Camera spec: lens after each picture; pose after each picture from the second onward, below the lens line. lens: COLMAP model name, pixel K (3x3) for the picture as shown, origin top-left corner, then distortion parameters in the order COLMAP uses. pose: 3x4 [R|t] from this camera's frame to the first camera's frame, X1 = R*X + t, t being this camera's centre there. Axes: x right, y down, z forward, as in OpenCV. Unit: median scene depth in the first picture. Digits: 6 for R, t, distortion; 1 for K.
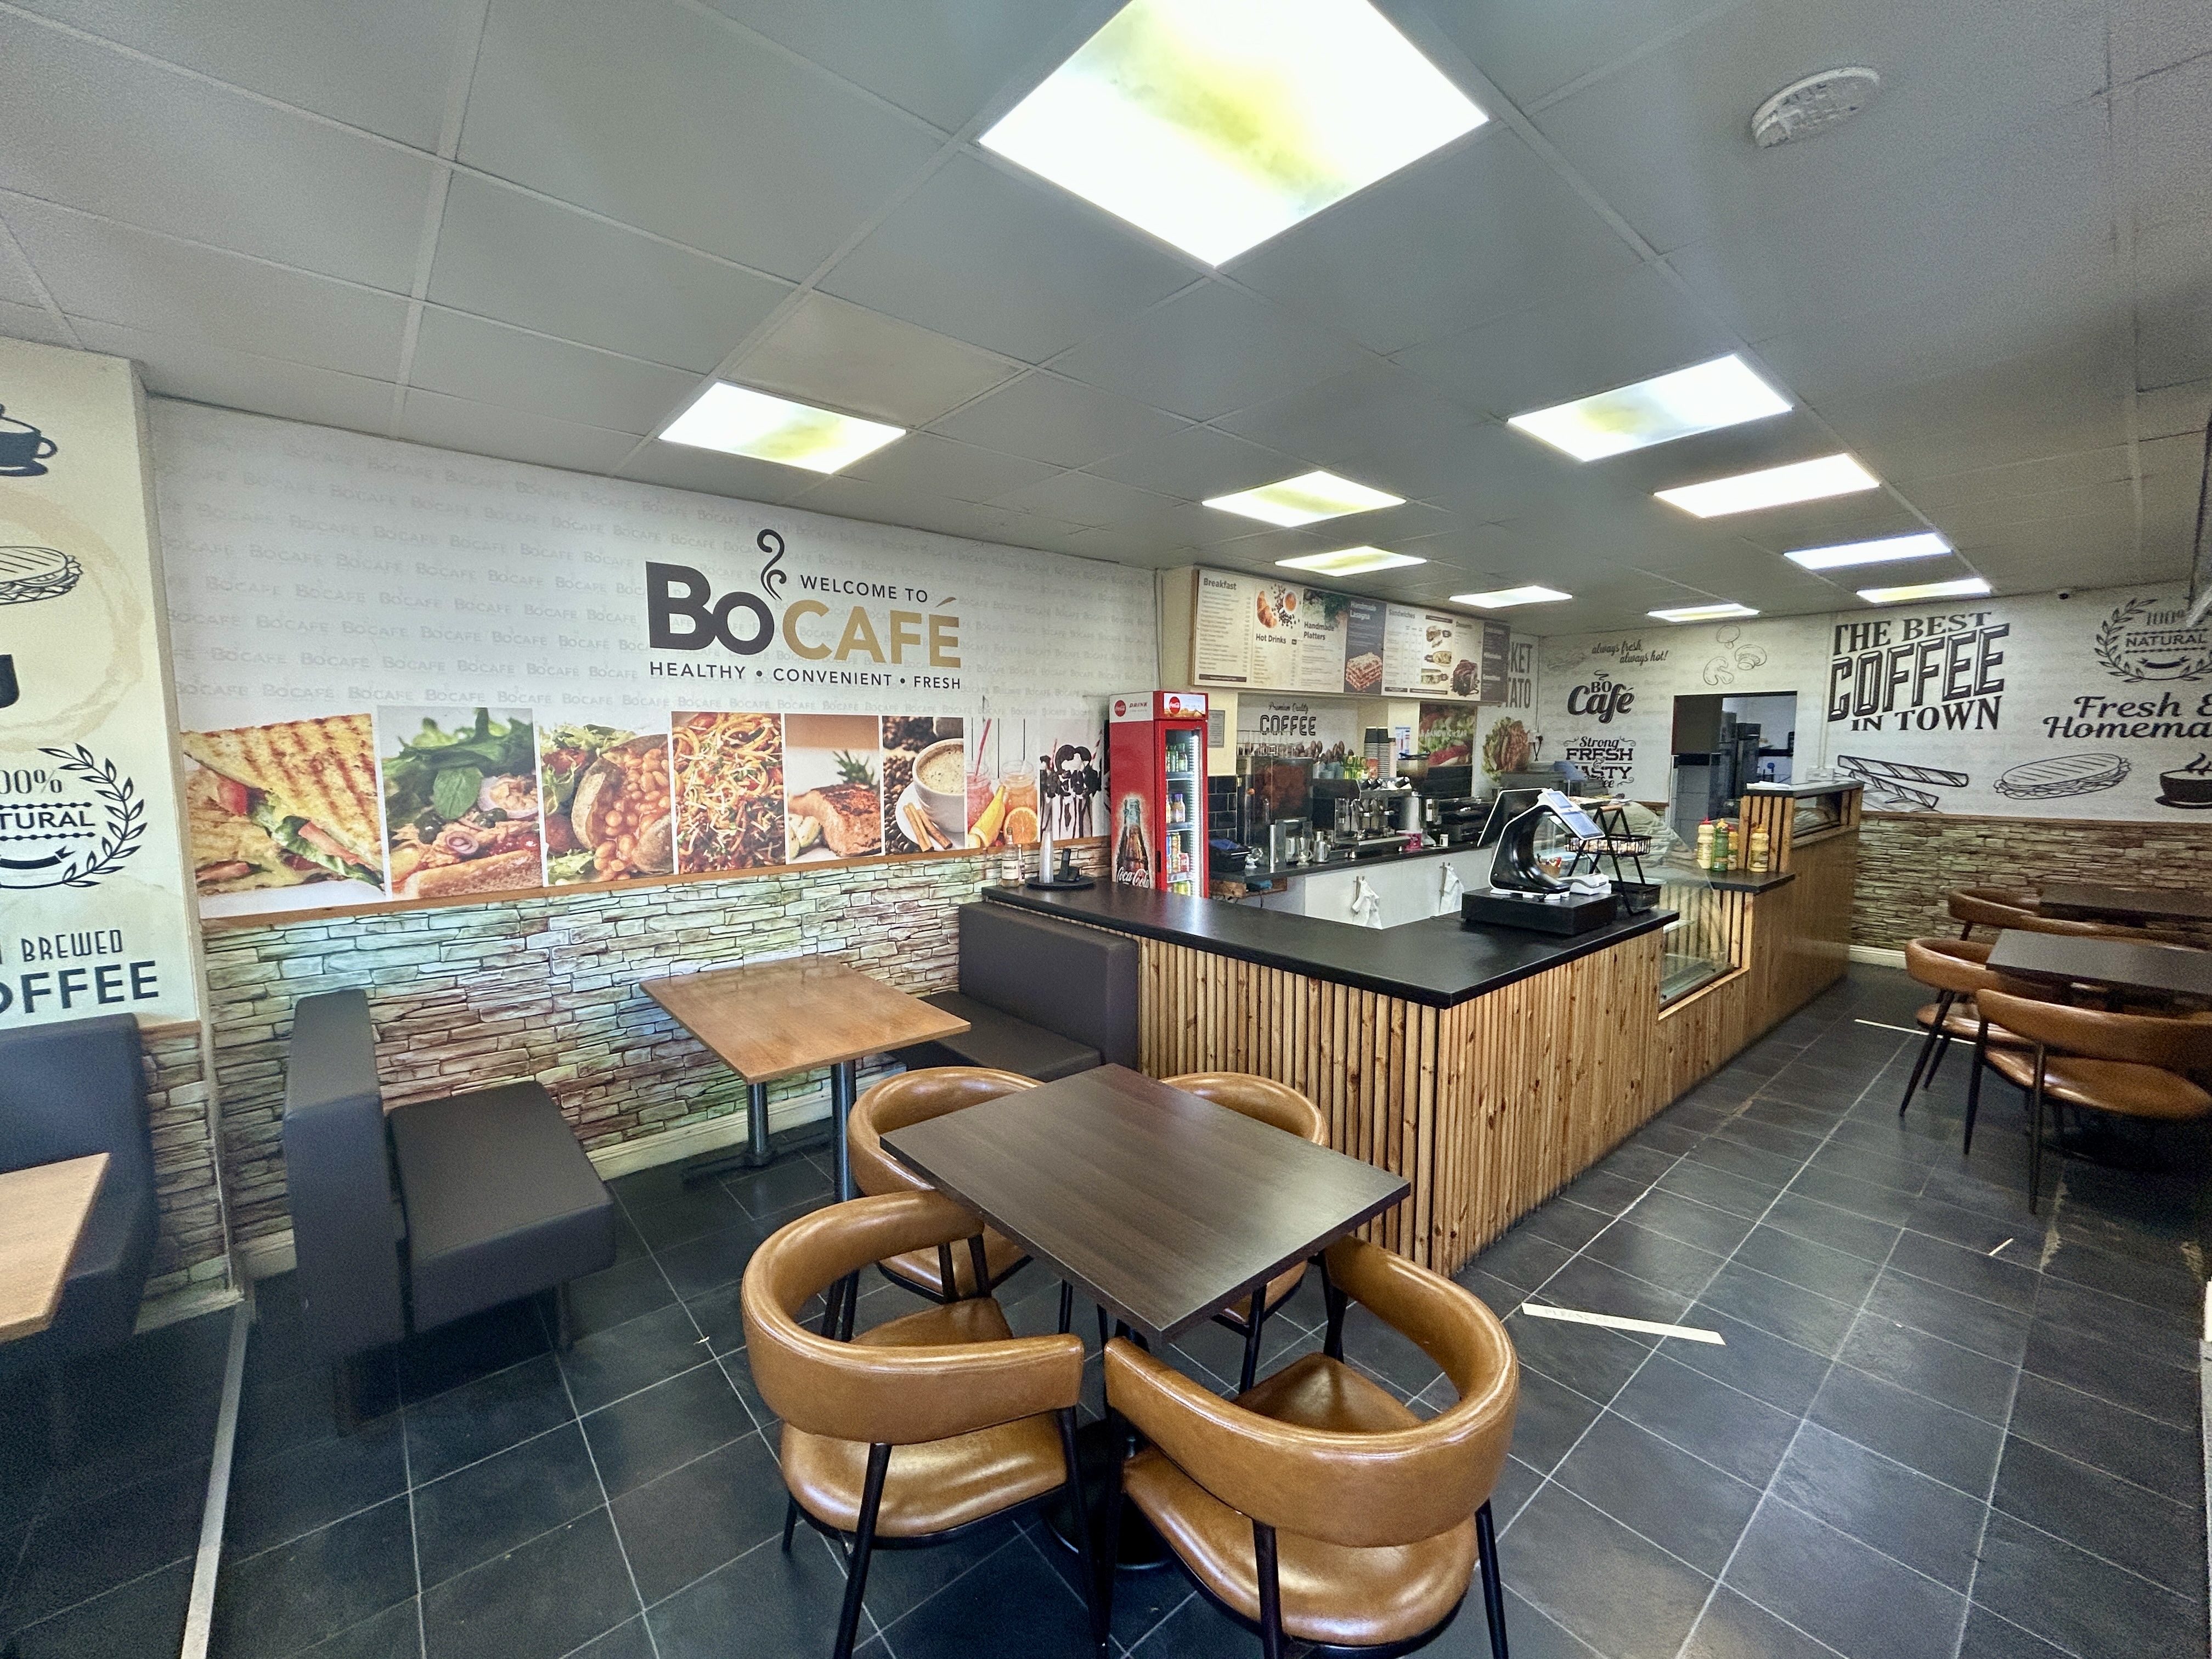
lens RADIAL K [[894.0, 0, 1106.4], [0, 894.0, 832.1], [0, 0, 1]] dist [0.001441, 0.000317]
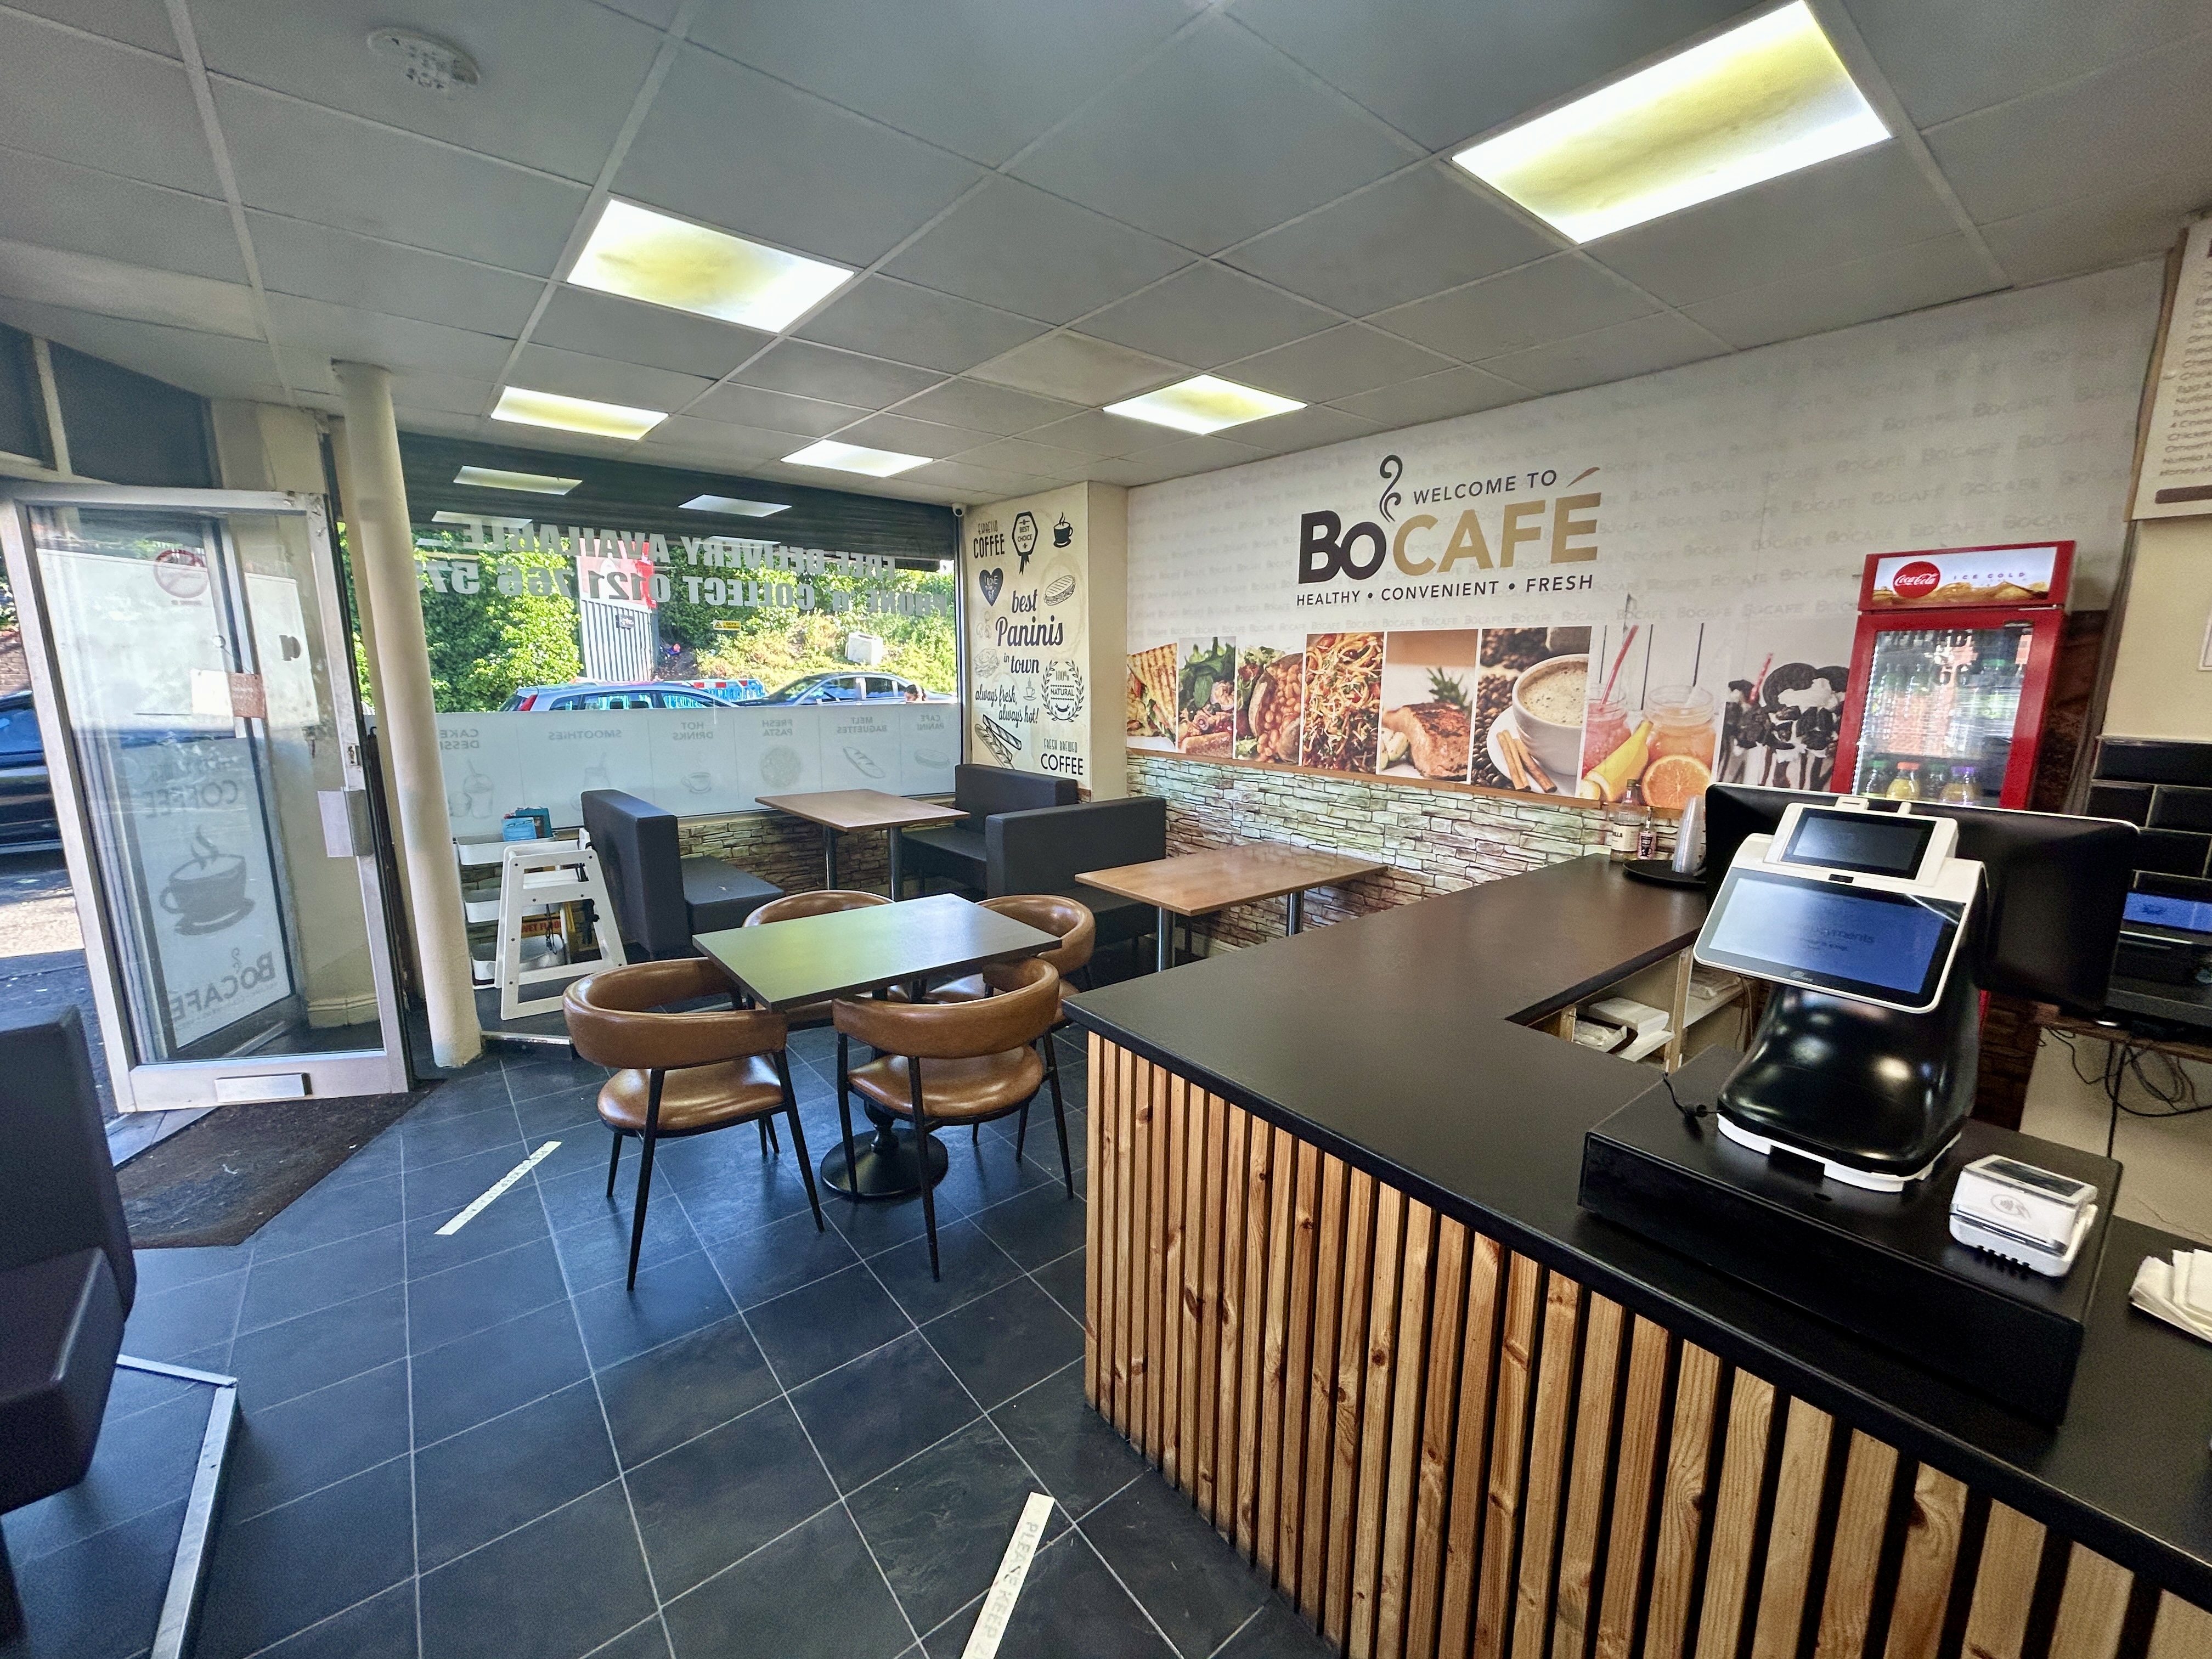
lens RADIAL K [[894.0, 0, 1106.4], [0, 894.0, 832.1], [0, 0, 1]] dist [0.001441, 0.000317]
pose [[-0.031754, 0.181147, -0.982943, 0.587248], [-0.109244, 0.976918, 0.183566, -0.047114], [0.993508, 0.113210, -0.011231, 0.567170]]
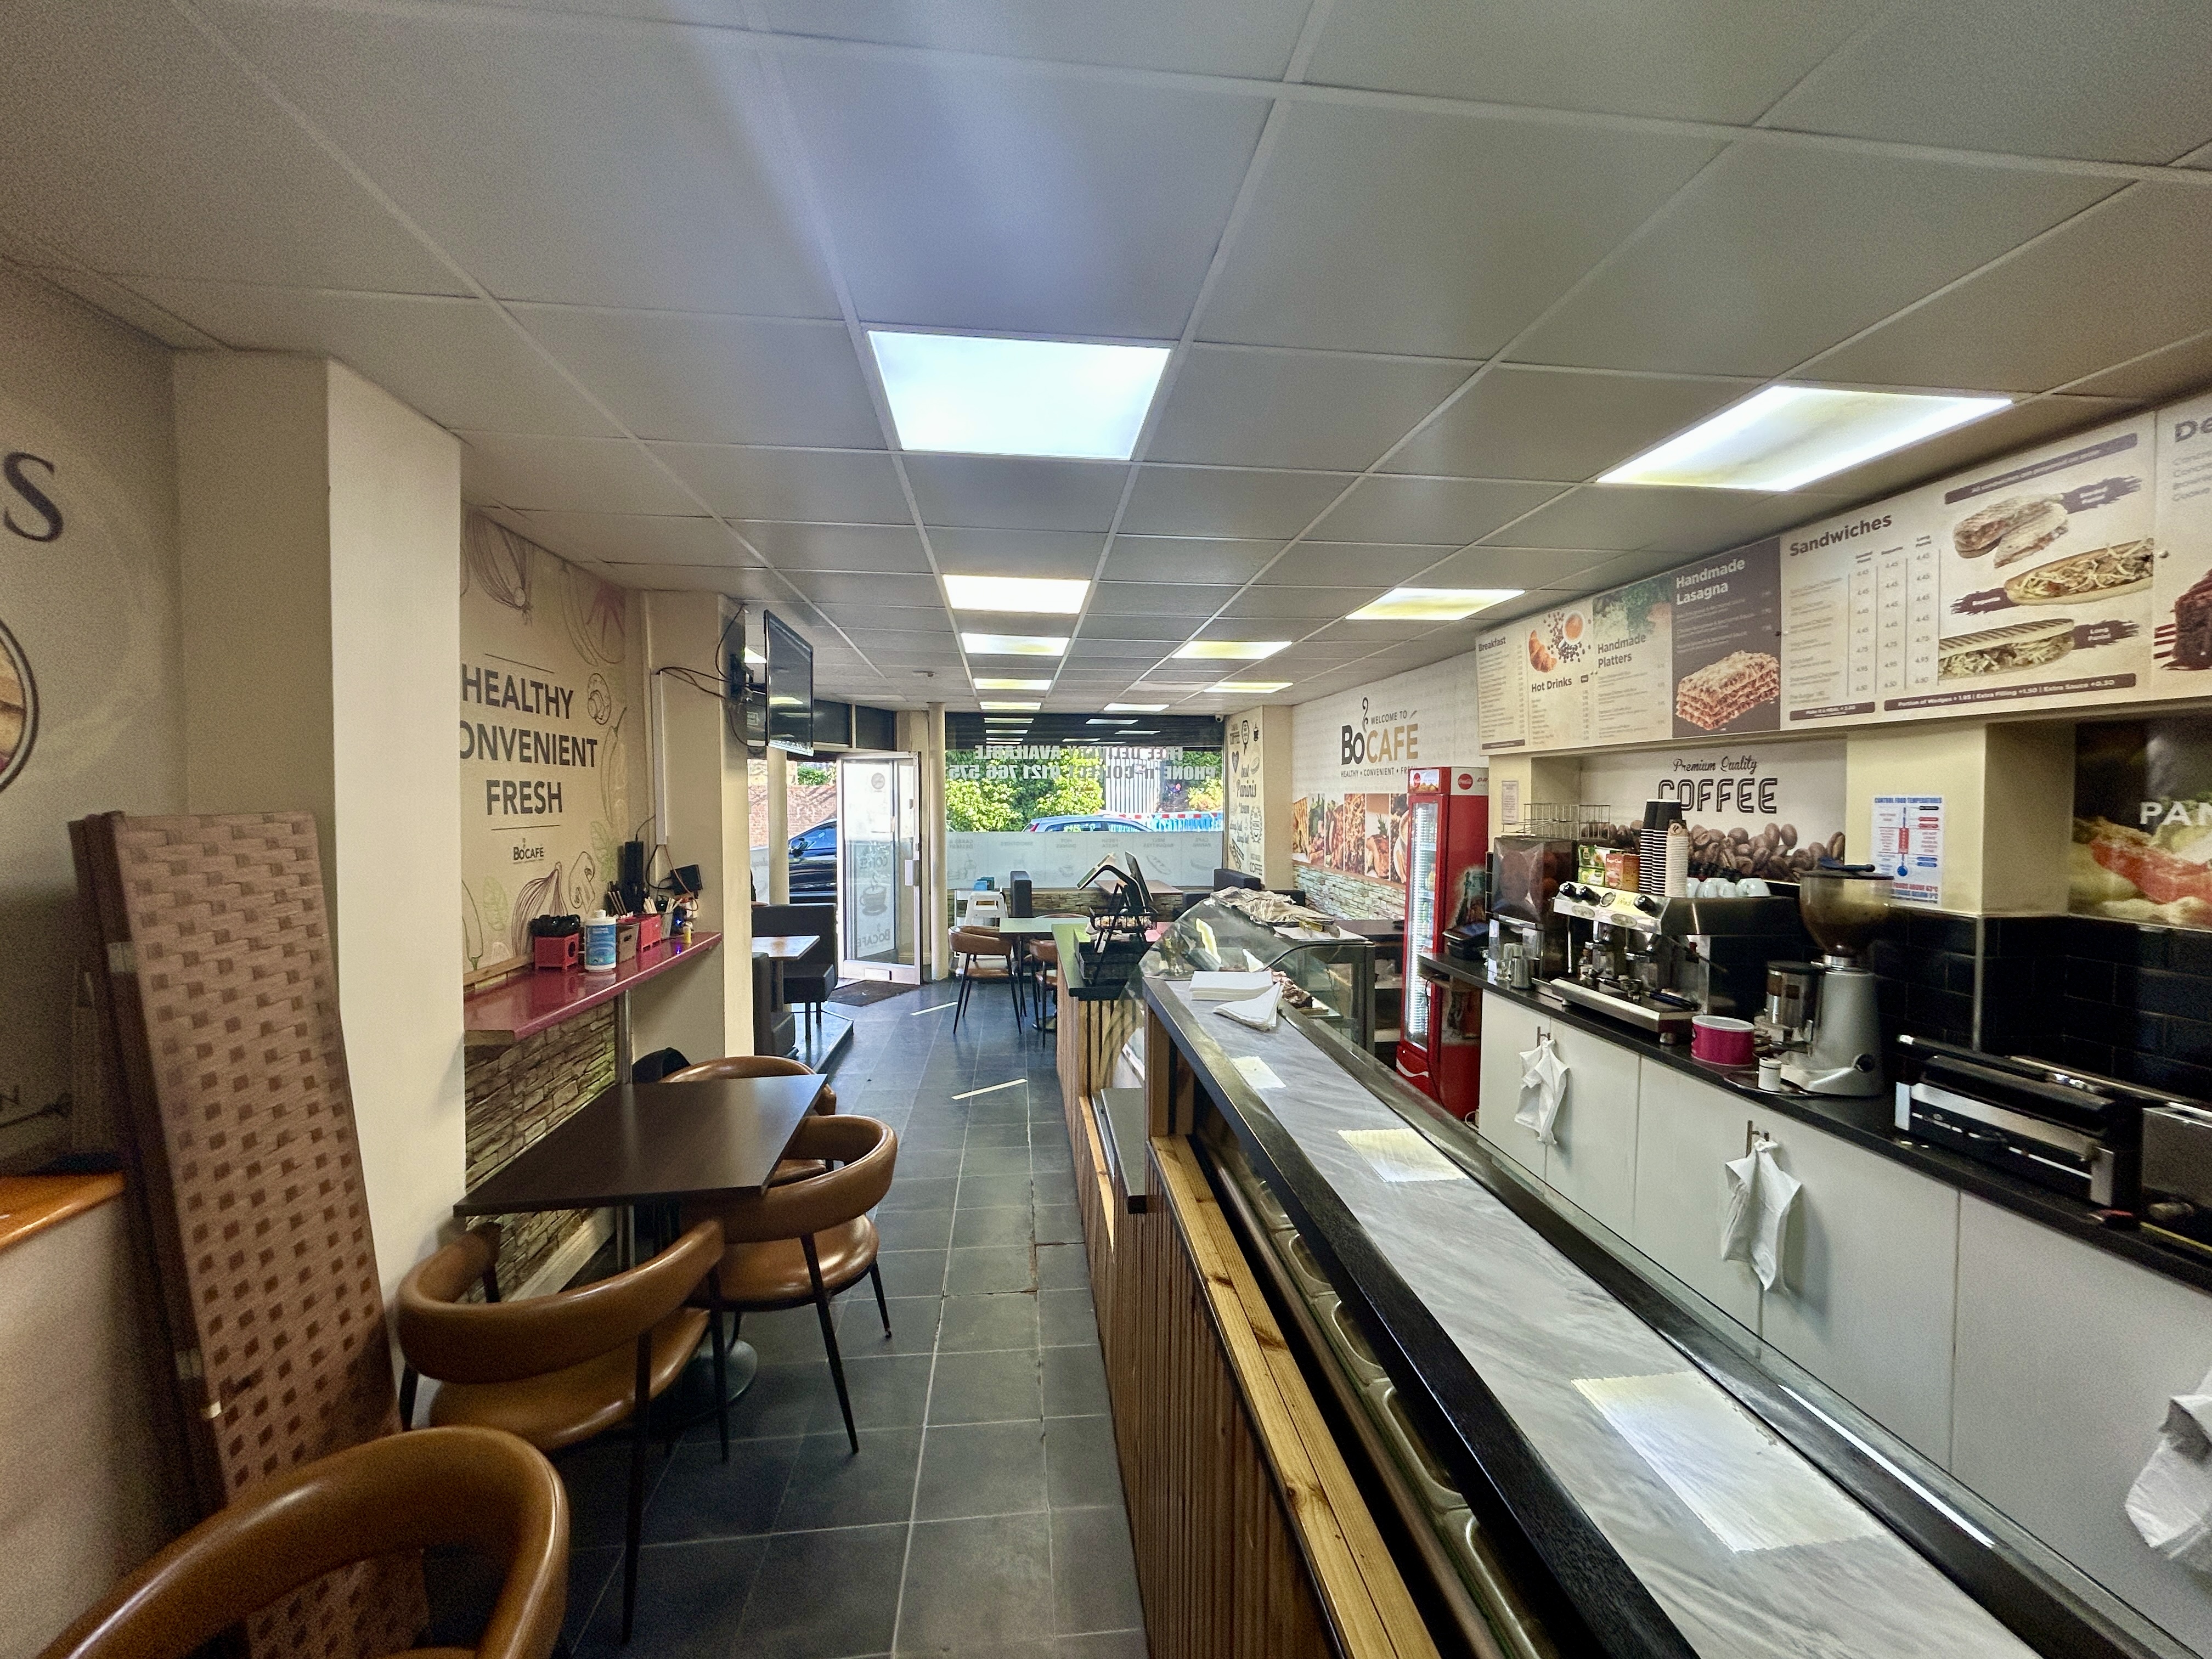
lens RADIAL K [[877.7, 0, 1105.7], [0, 877.7, 835.2], [0, 0, 1]] dist [0.000376, 0.000063]
pose [[-0.564567, 0.038069, -0.824509, 1.153356], [-0.083532, 0.991172, 0.102961, -0.151213], [0.821150, 0.127001, -0.556403, 1.262790]]
